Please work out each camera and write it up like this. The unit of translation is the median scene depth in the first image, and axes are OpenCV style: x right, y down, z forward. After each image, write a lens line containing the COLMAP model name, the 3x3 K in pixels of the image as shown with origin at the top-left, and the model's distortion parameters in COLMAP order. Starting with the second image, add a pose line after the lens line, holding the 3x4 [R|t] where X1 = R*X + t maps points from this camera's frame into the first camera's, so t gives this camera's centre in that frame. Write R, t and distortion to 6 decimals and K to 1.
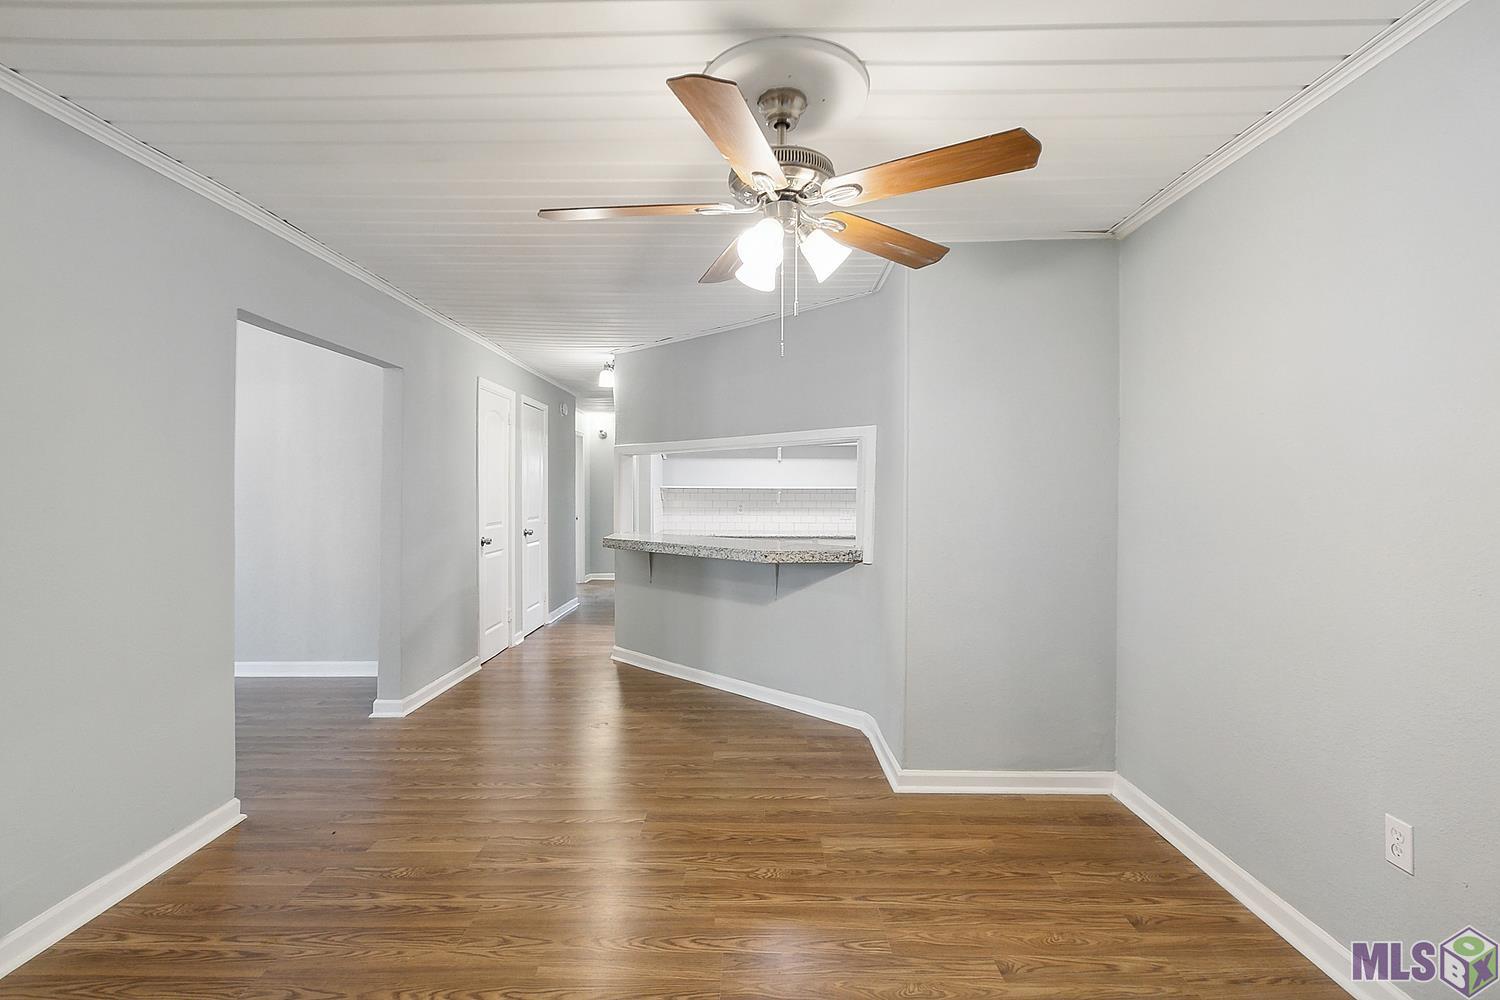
lens RADIAL K [[667.5, 0, 746.2], [0, 667.5, 483.1], [0, 0, 1]] dist [0.001059, 0.000062]
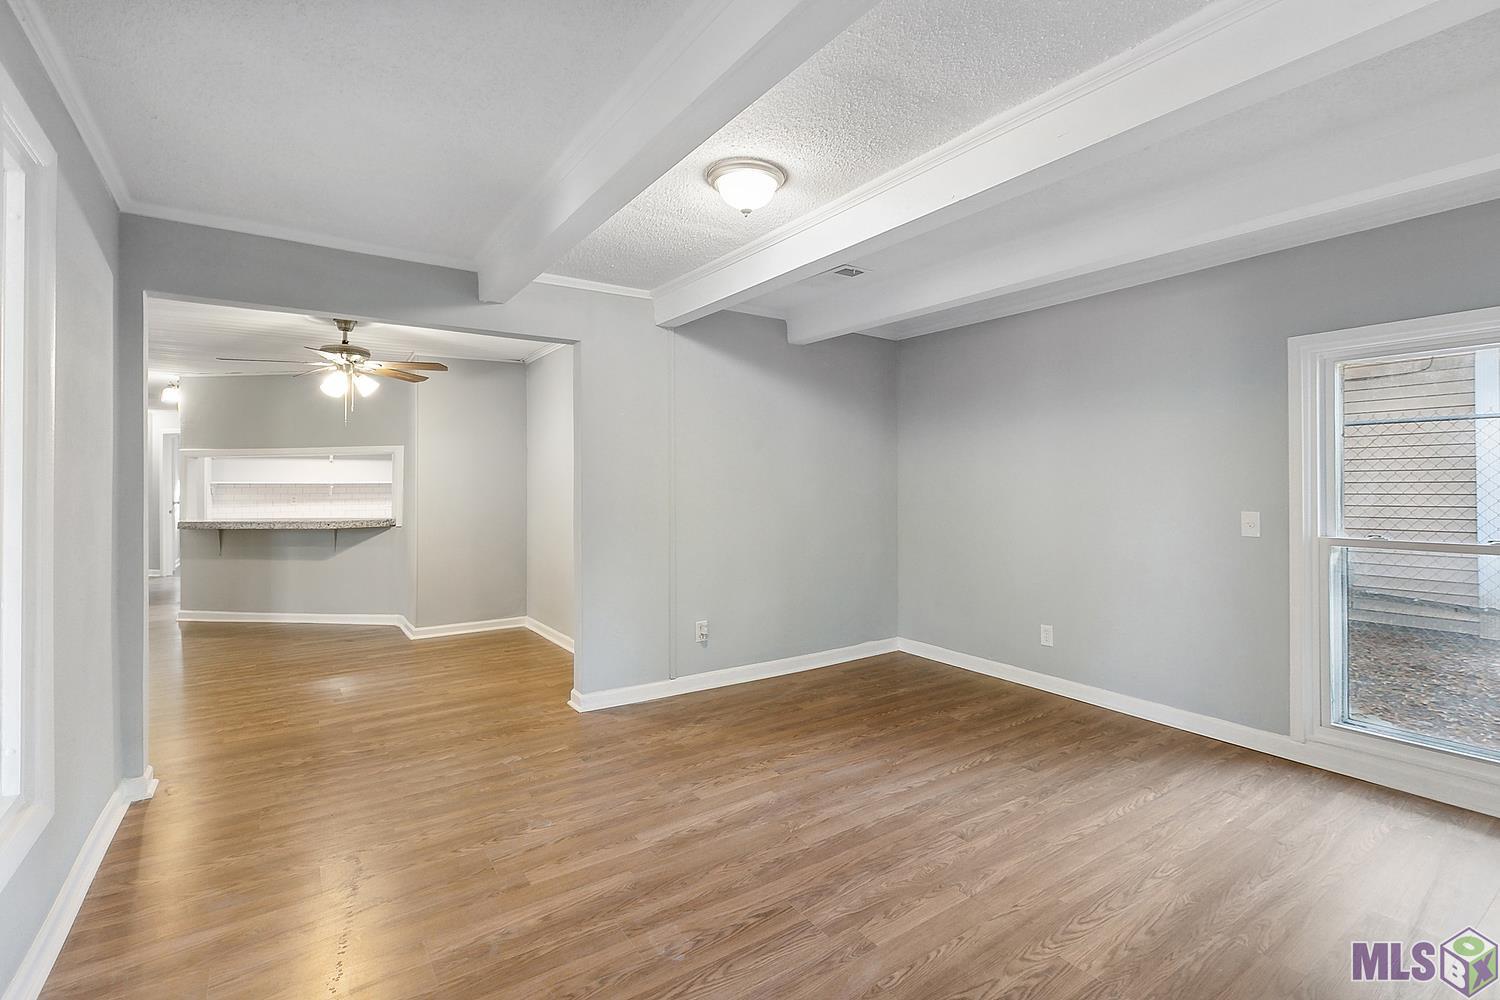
lens RADIAL K [[667.5, 0, 746.2], [0, 667.5, 483.1], [0, 0, 1]] dist [0.001059, 0.000062]
pose [[0.813986, -0.004783, 0.580865, -0.082541], [0.001089, 0.999977, 0.006708, -0.000376], [-0.580883, -0.004828, 0.813973, -0.865727]]
